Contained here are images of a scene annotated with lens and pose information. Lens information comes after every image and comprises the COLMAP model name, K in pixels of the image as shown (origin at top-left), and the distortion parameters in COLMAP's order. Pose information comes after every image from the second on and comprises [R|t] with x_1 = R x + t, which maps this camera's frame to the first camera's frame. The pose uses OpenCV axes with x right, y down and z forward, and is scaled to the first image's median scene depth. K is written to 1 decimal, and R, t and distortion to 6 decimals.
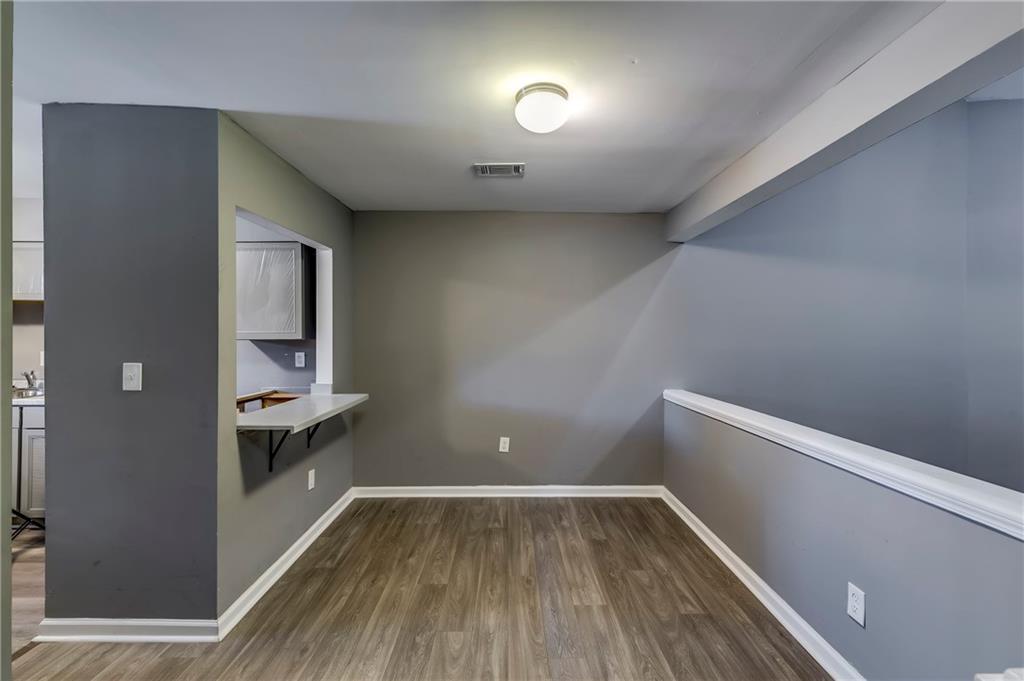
lens RADIAL K [[438.7, 0, 509.6], [0, 438.7, 337.5], [0, 0, 1]] dist [0.009183, -0.003028]
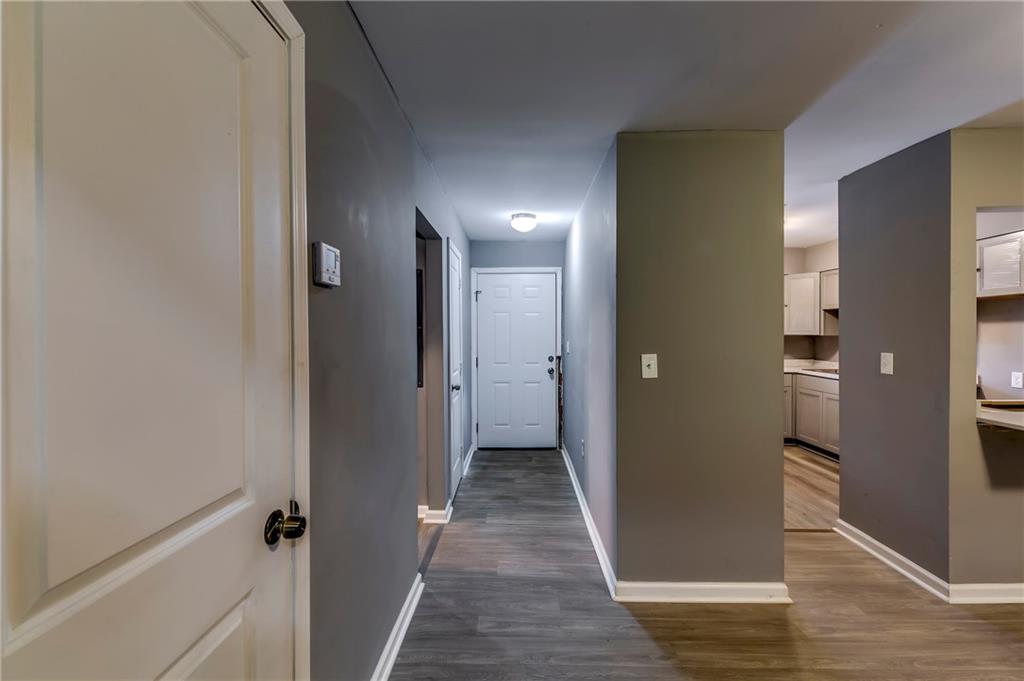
lens RADIAL K [[438.7, 0, 513.9], [0, 438.7, 338.0], [0, 0, 1]] dist [0.009183, -0.003028]
pose [[-0.024799, 0.007619, -0.999663, 0.473461], [0.002483, 0.999968, 0.007559, 0.000262], [0.999689, -0.002295, -0.024817, -0.077940]]
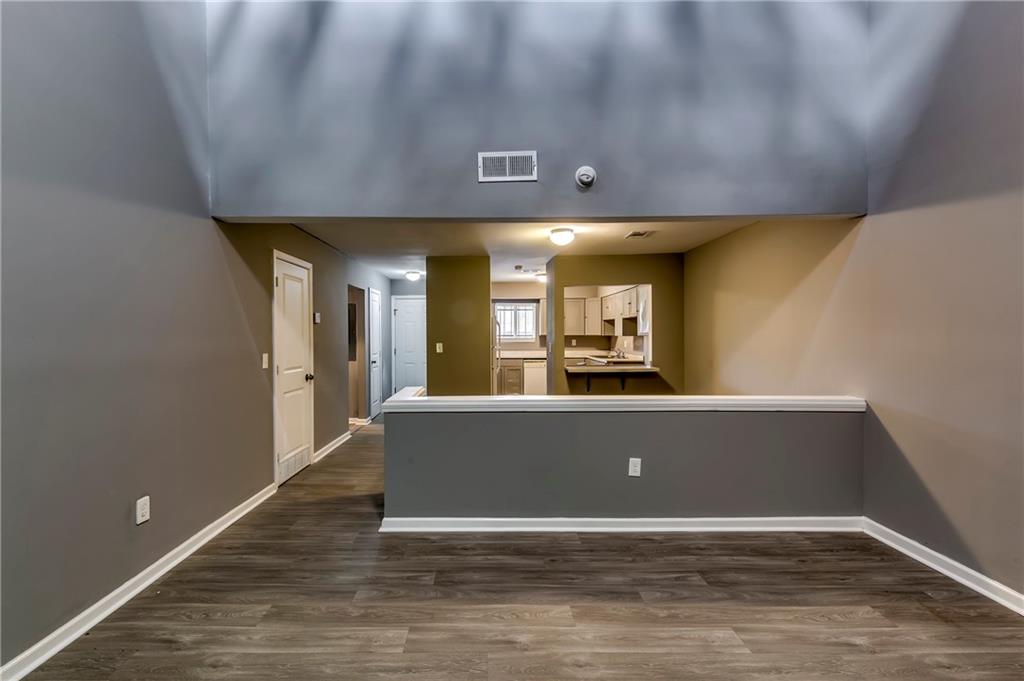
lens RADIAL K [[449.6, 0, 484.2], [0, 449.6, 335.6], [0, 0, 1]] dist [0.018293, 0.000351]
pose [[-0.021554, 0.003026, -0.999763, 2.247749], [0.003616, 0.999989, 0.002948, -0.005807], [0.999761, -0.003551, -0.021564, 0.588740]]
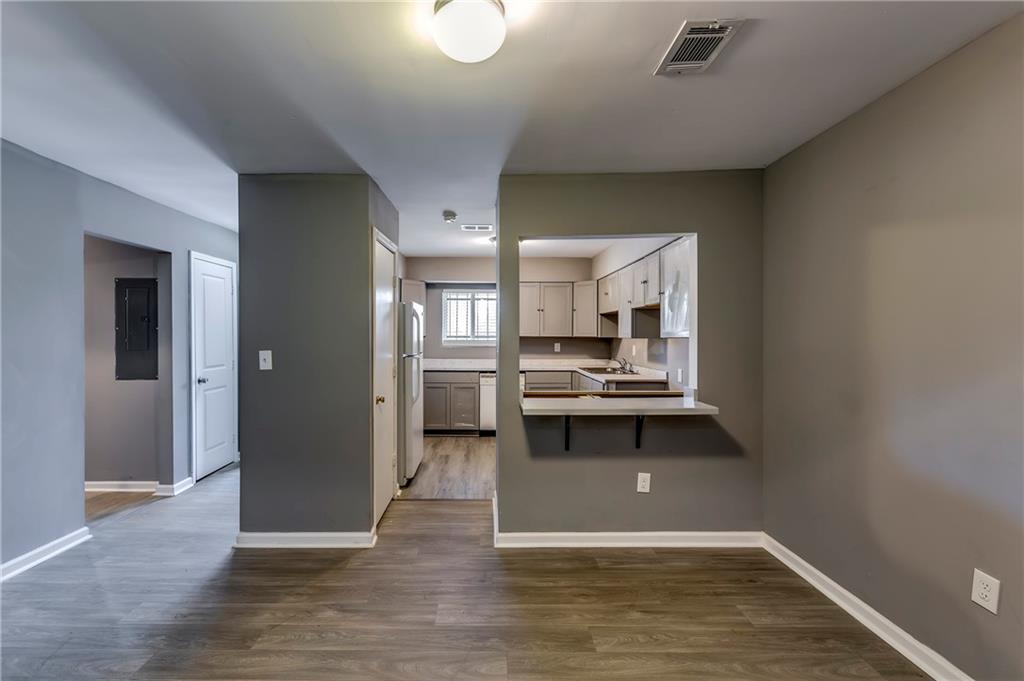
lens RADIAL K [[448.3, 0, 486.7], [0, 448.3, 338.7], [0, 0, 1]] dist [0.004097, -0.001050]
pose [[-0.013765, 0.006203, -0.999886, 0.765475], [-0.002070, 0.999978, 0.006232, 0.002401], [0.999903, 0.002156, -0.013752, 0.956176]]
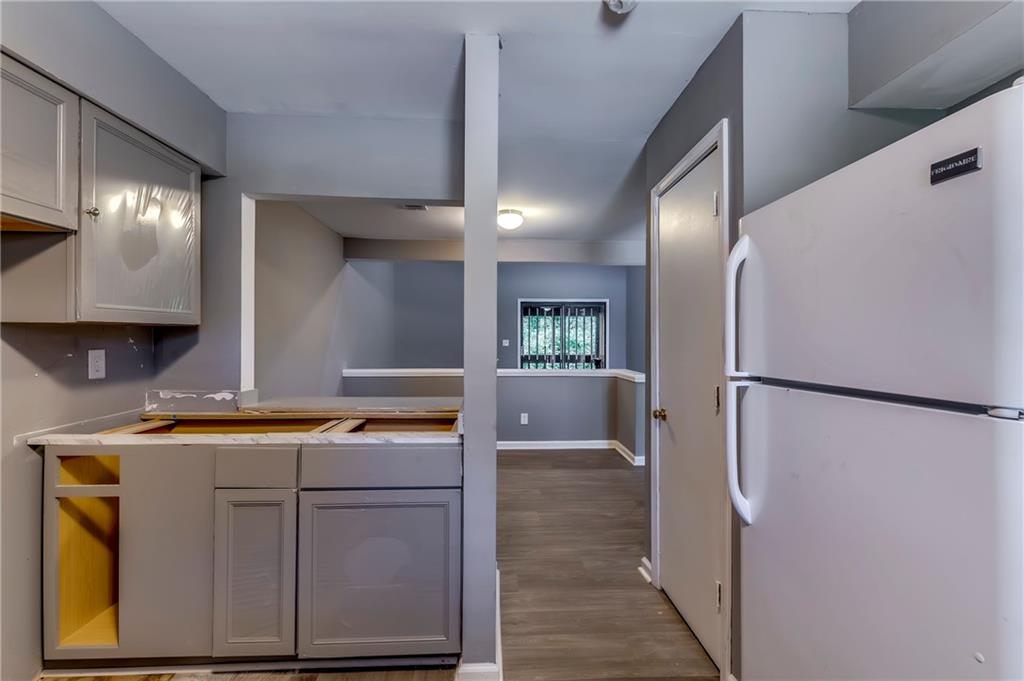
lens RADIAL K [[438.7, 0, 510.2], [0, 438.7, 338.1], [0, 0, 1]] dist [0.009183, -0.003028]
pose [[-0.038017, -0.001155, 0.999276, -1.813617], [-0.000878, 0.999999, 0.001122, 0.034407], [-0.999277, -0.000834, -0.038018, 0.979606]]
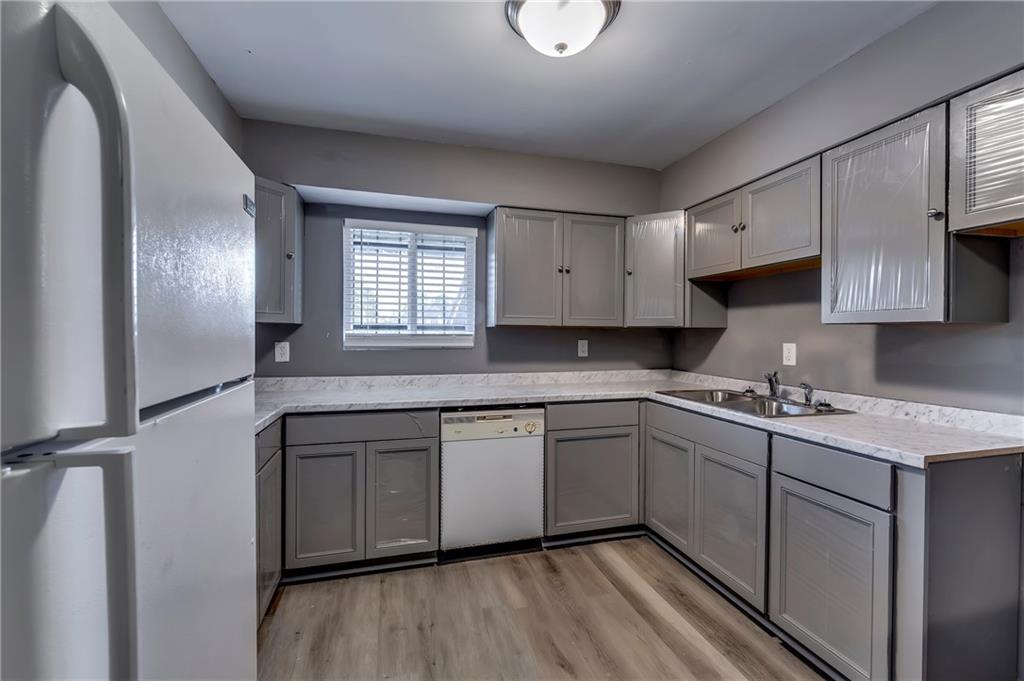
lens RADIAL K [[438.7, 0, 517.7], [0, 438.7, 338.0], [0, 0, 1]] dist [0.009183, -0.003028]
pose [[0.263211, 0.004794, -0.964726, -0.926640], [-0.002752, 0.999987, 0.004219, 0.038389], [0.964734, 0.001544, 0.263221, 0.763507]]
